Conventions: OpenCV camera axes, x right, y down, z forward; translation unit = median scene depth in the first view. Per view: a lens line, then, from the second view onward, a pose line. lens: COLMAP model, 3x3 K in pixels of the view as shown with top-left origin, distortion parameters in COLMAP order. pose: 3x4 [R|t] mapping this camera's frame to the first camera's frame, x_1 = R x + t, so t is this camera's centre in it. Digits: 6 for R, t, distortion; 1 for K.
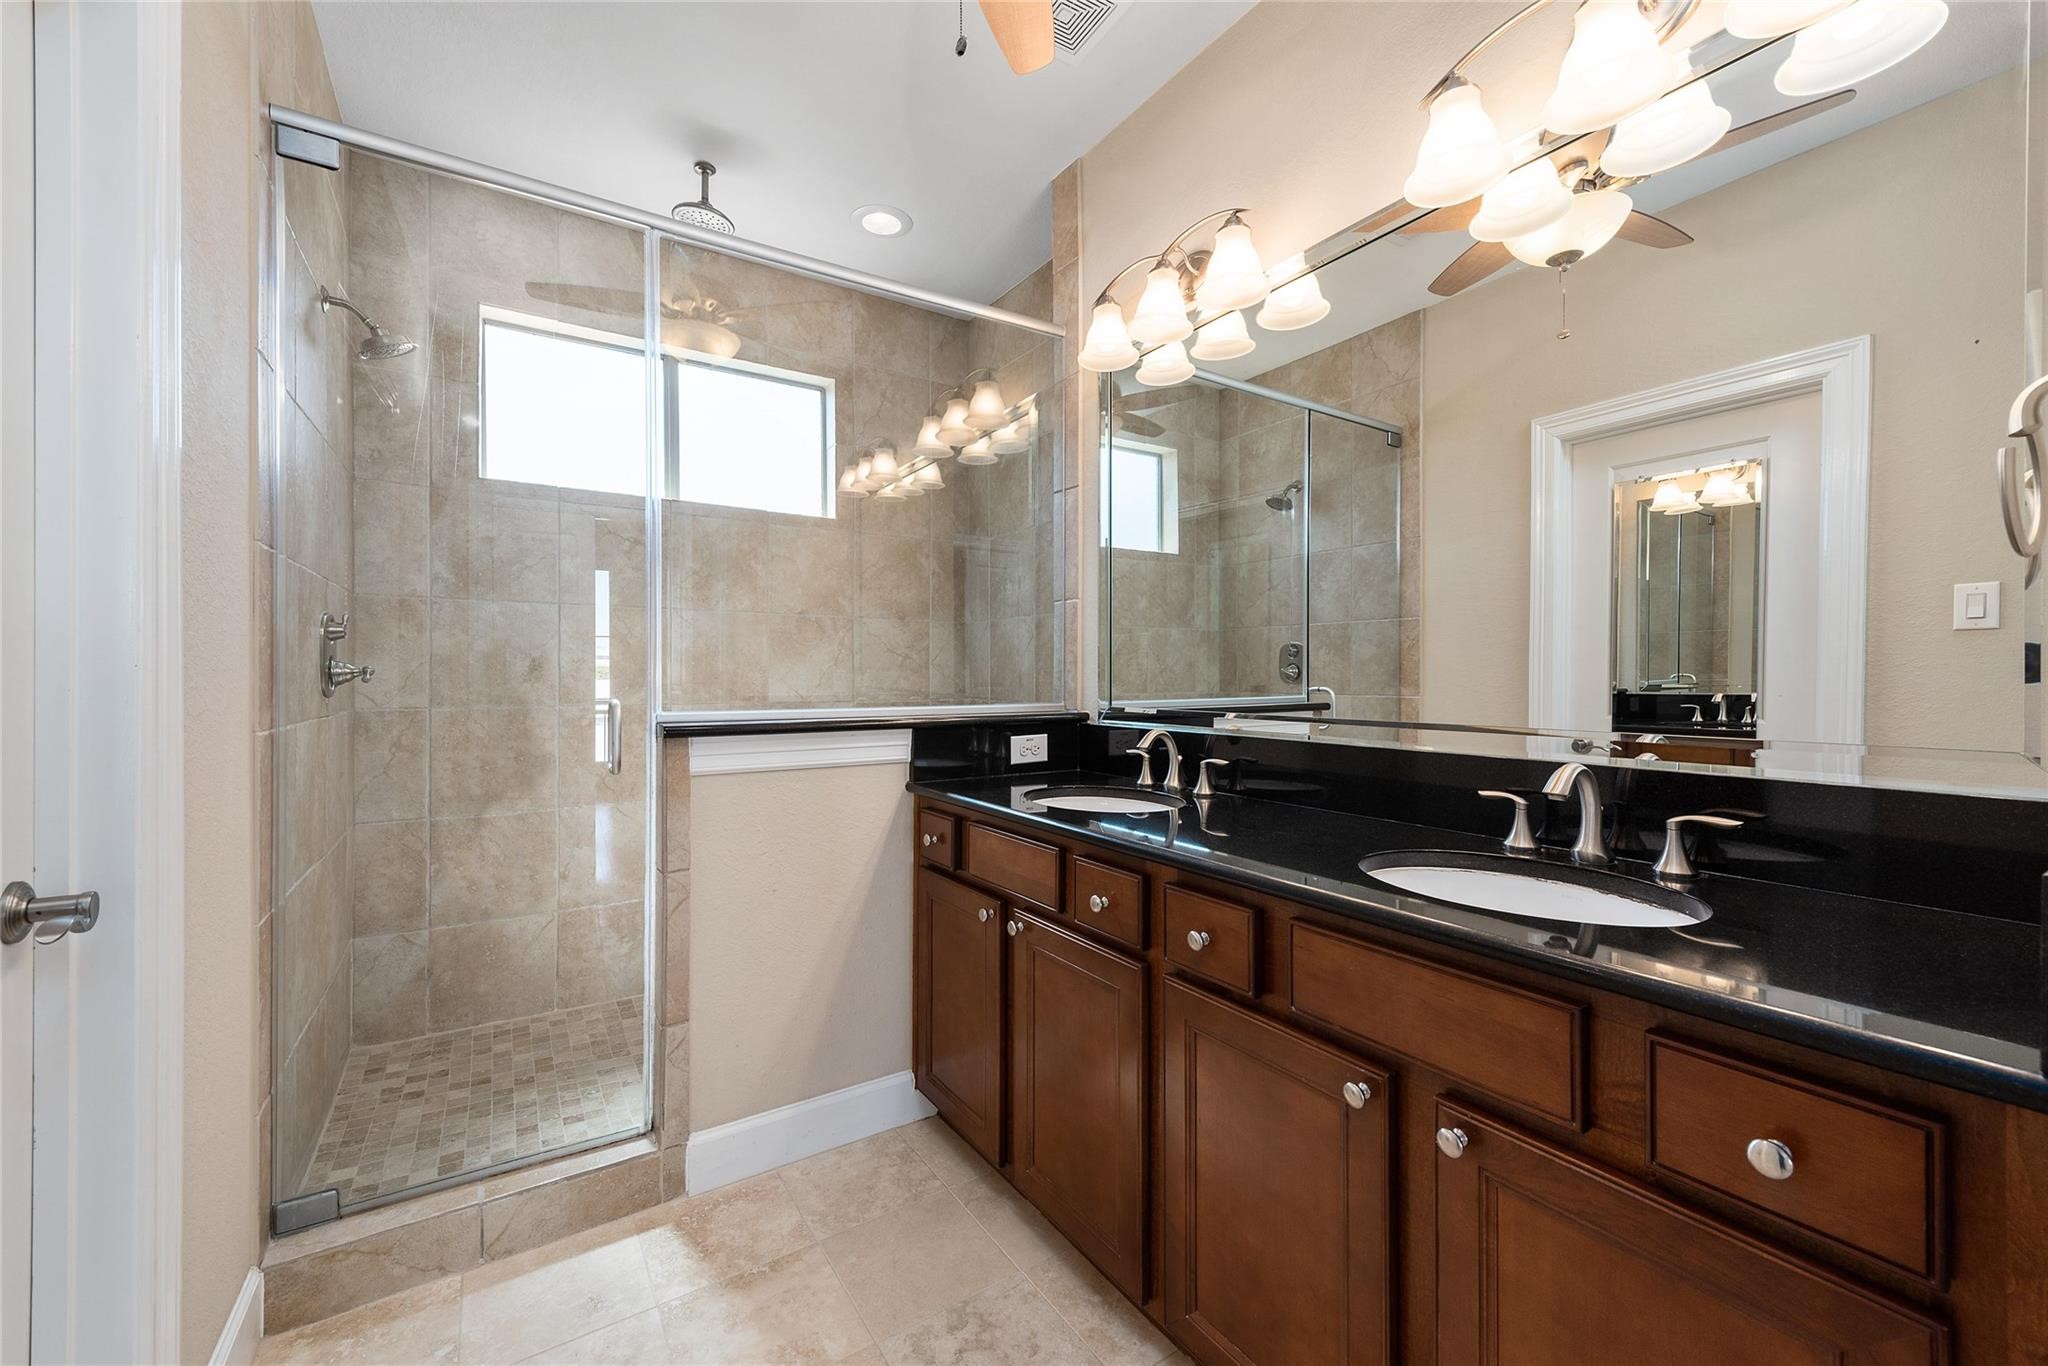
lens RADIAL K [[810.7, 0, 1023.2], [0, 810.7, 670.0], [0, 0, 1]] dist [0.020723, -0.000153]
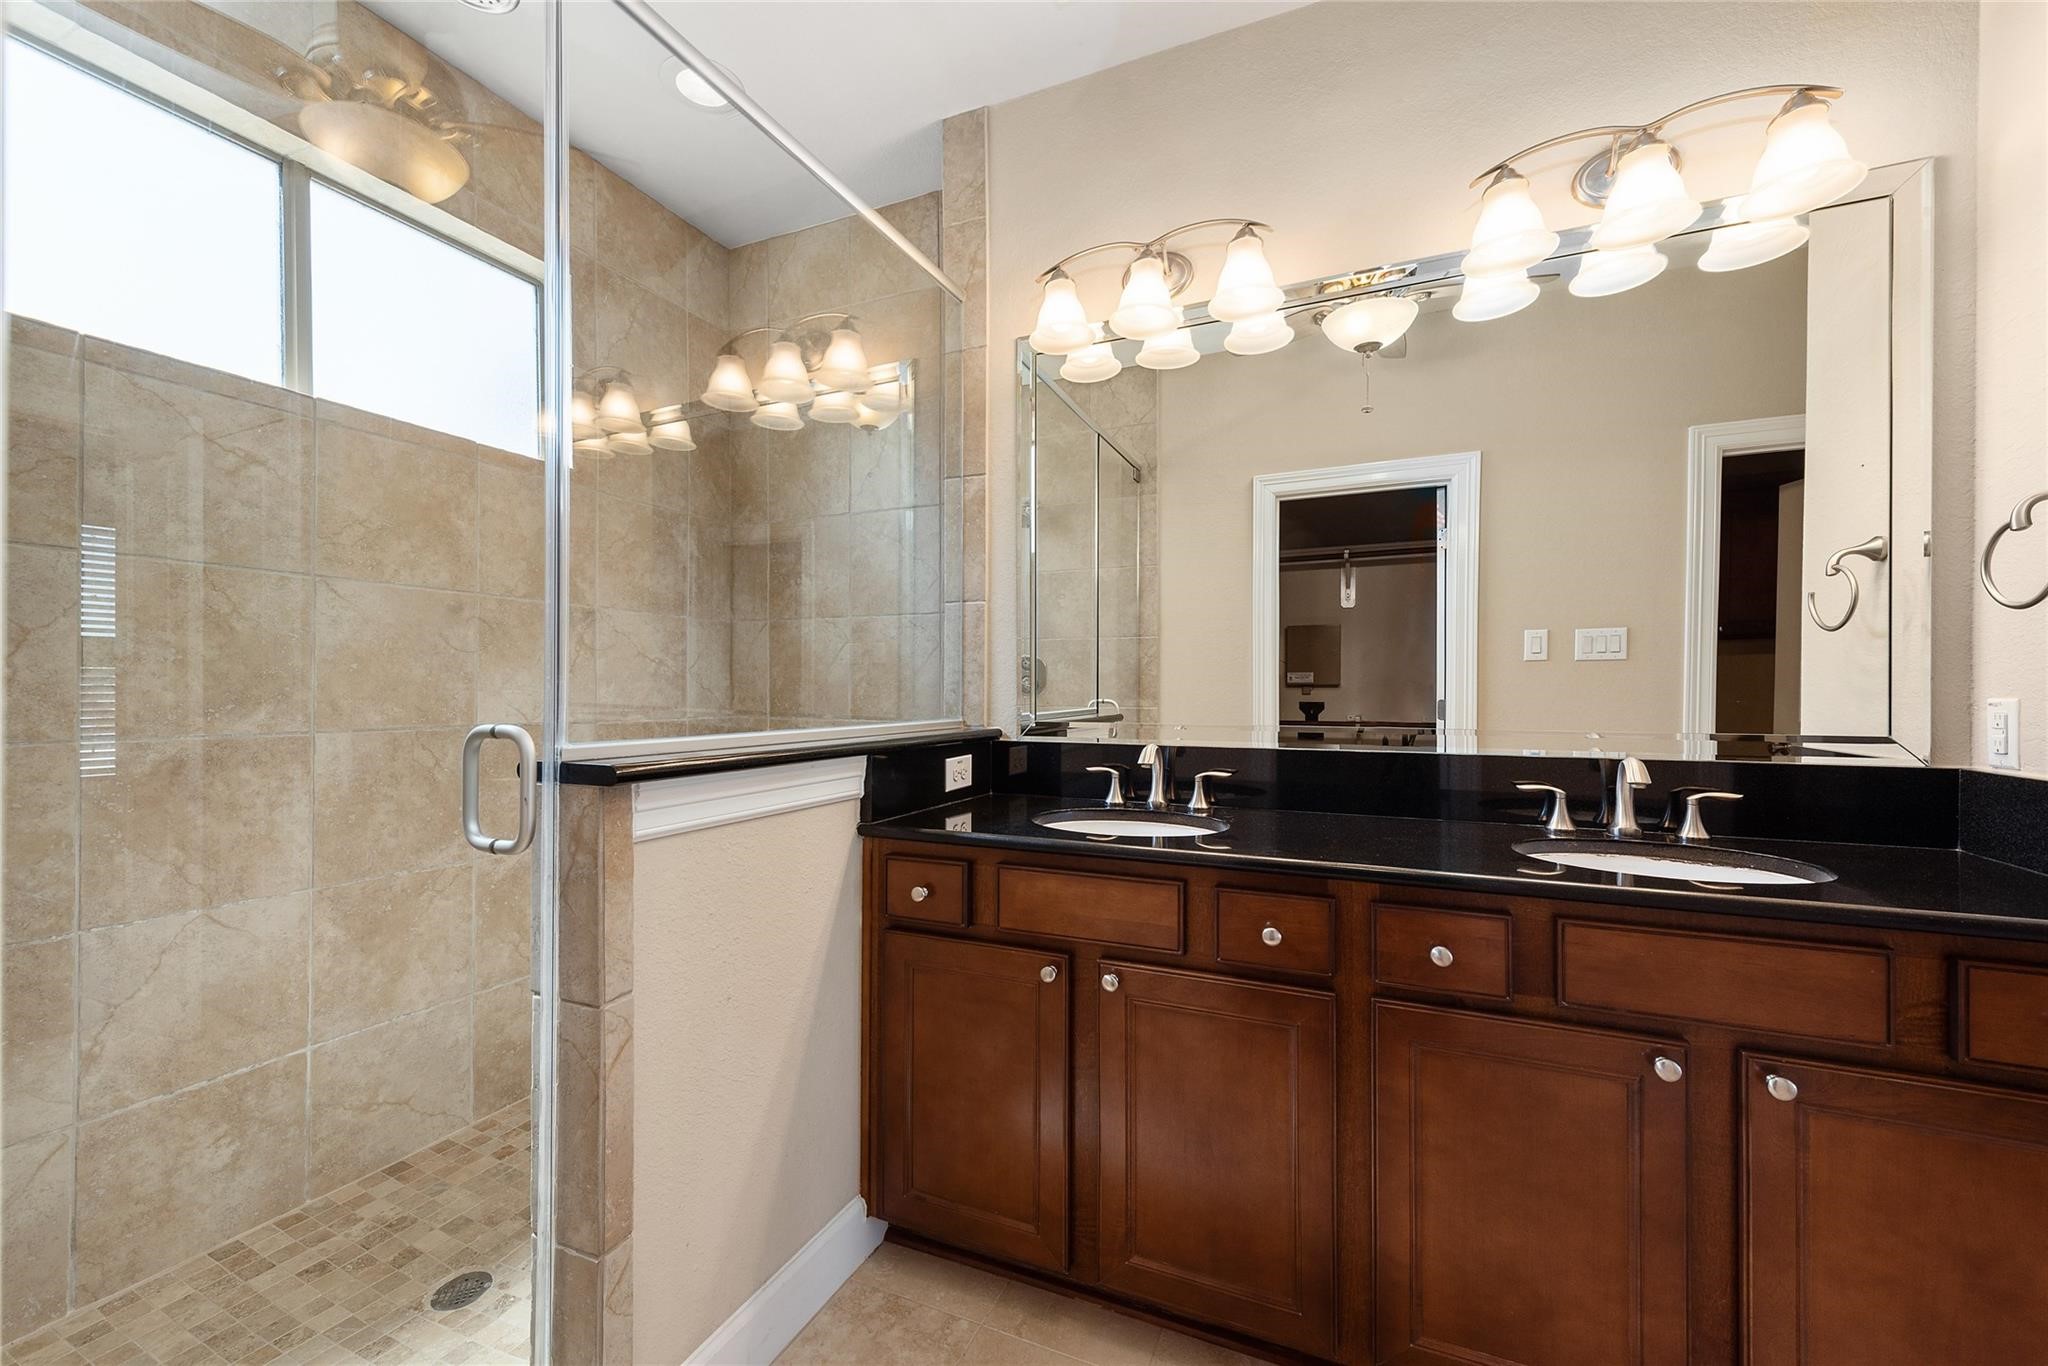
lens RADIAL K [[811.9, 0, 1024.0], [0, 811.9, 683.0], [0, 0, 1]] dist [0.019092, -0.005844]
pose [[0.837421, 0.006218, 0.546524, -0.381252], [-0.004894, 0.999981, -0.003878, 0.005368], [-0.546537, 0.000573, 0.837435, 0.230964]]
